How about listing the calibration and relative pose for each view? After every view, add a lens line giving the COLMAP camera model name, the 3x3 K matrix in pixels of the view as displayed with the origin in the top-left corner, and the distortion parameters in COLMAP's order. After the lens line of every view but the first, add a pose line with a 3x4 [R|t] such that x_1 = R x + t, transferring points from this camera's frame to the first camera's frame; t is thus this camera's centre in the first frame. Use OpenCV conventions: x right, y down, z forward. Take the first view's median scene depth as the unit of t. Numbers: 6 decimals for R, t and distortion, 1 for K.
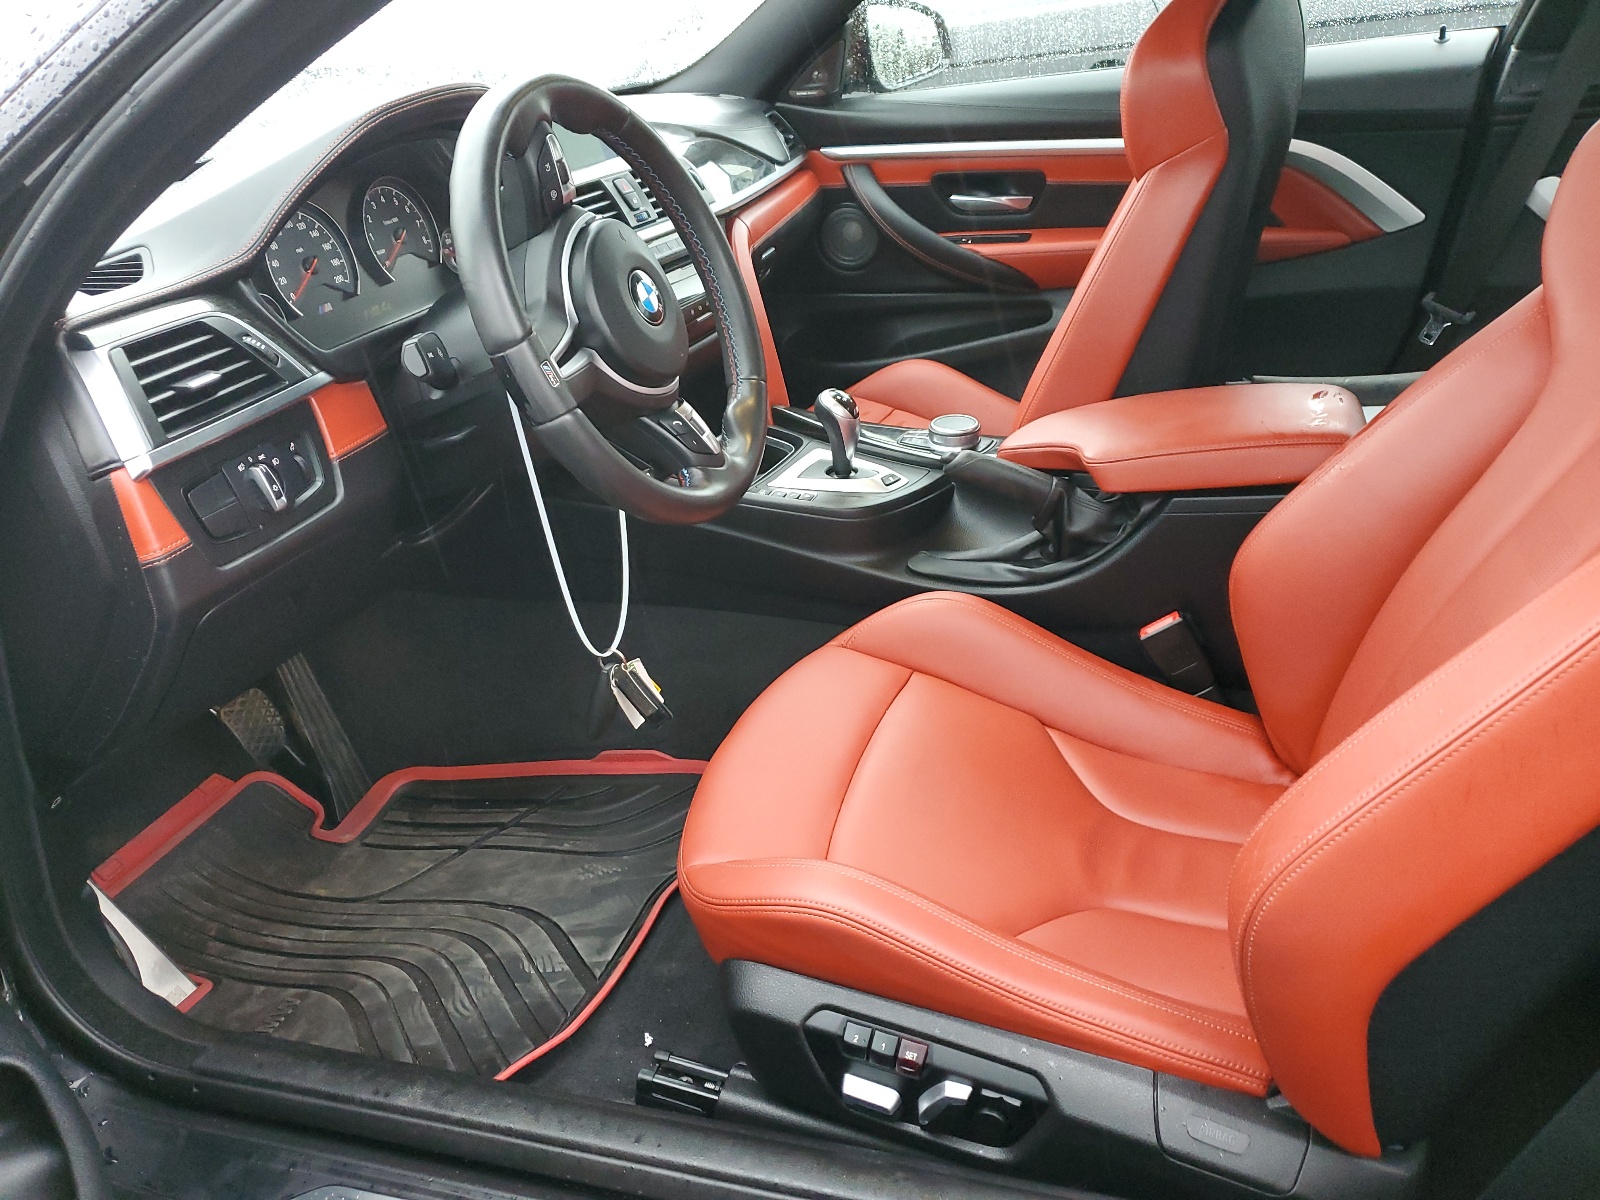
lens RADIAL K [[1328.3, 0, 800.0], [0, 1328.3, 600.0], [0, 0, 1]] dist [-0.003581, 0.006926]
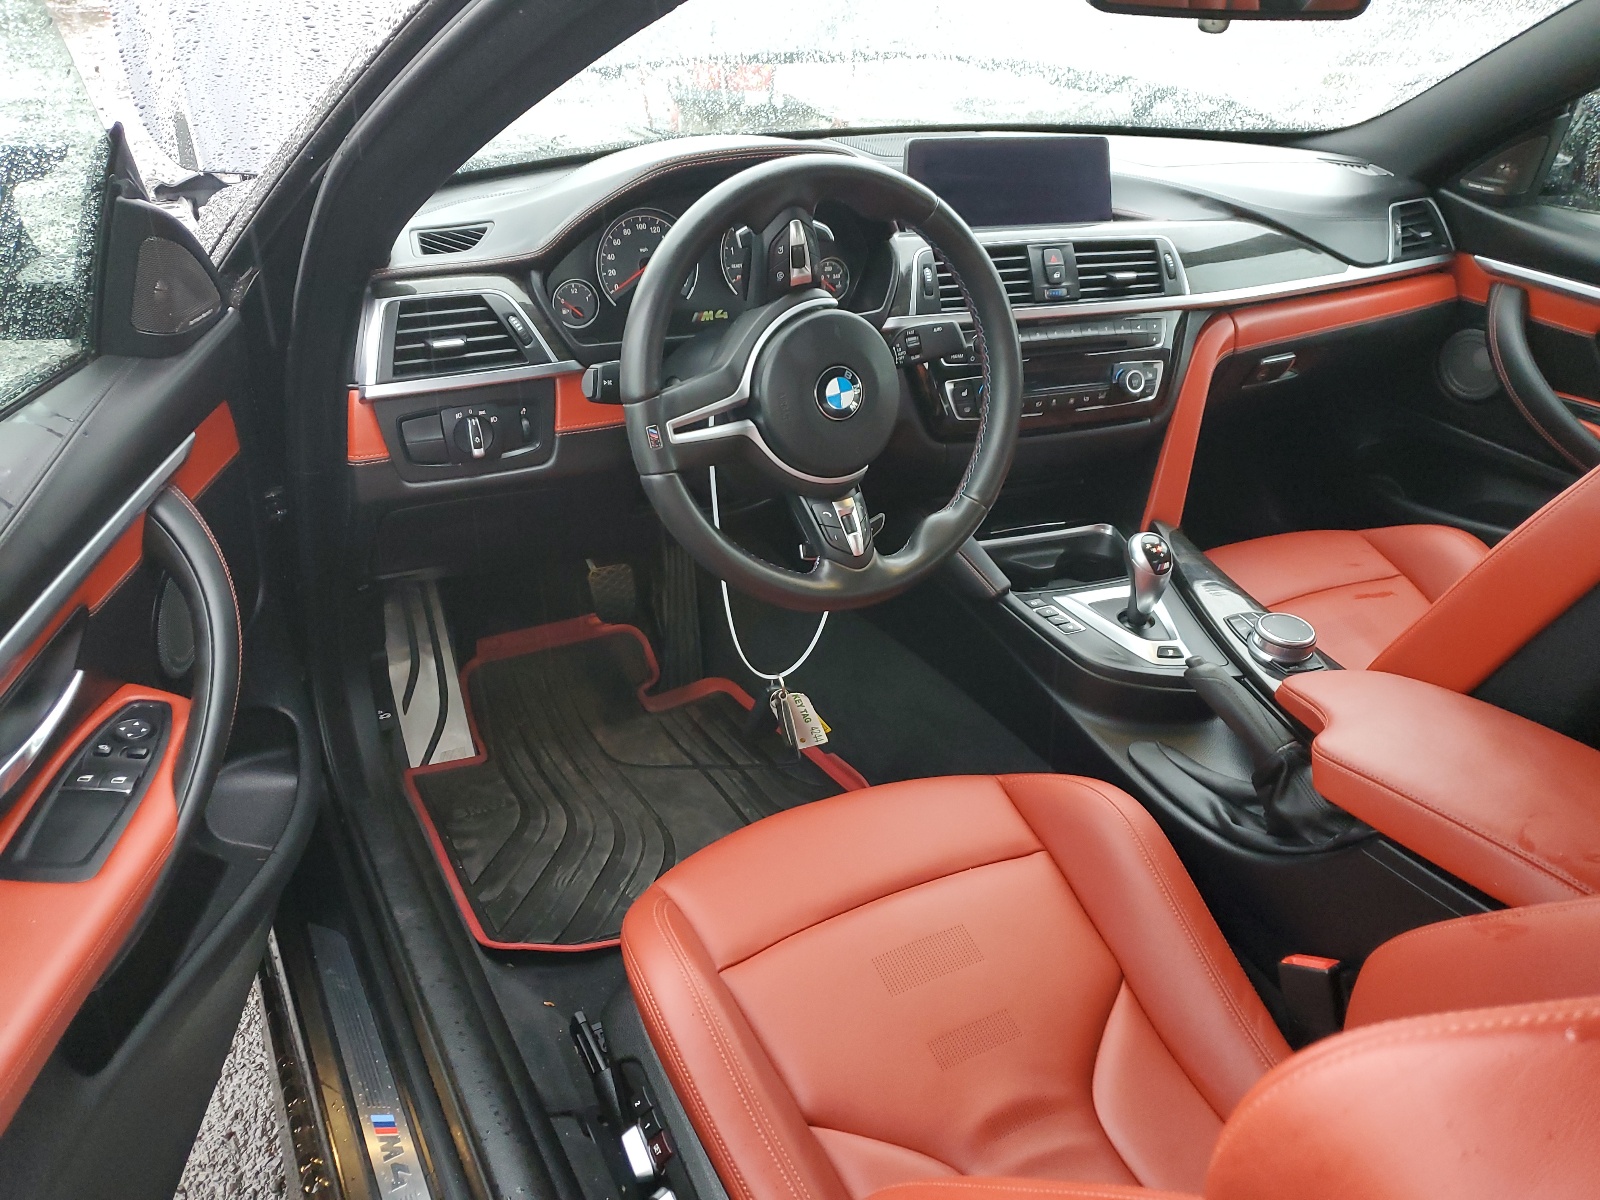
lens RADIAL K [[1328.3, 0, 800.0], [0, 1328.3, 600.0], [0, 0, 1]] dist [-0.003581, 0.006926]
pose [[0.711630, 0.439654, -0.547984, 0.422263], [-0.388713, 0.896121, 0.214173, -0.248076], [0.585221, 0.060597, 0.808606, 0.132490]]
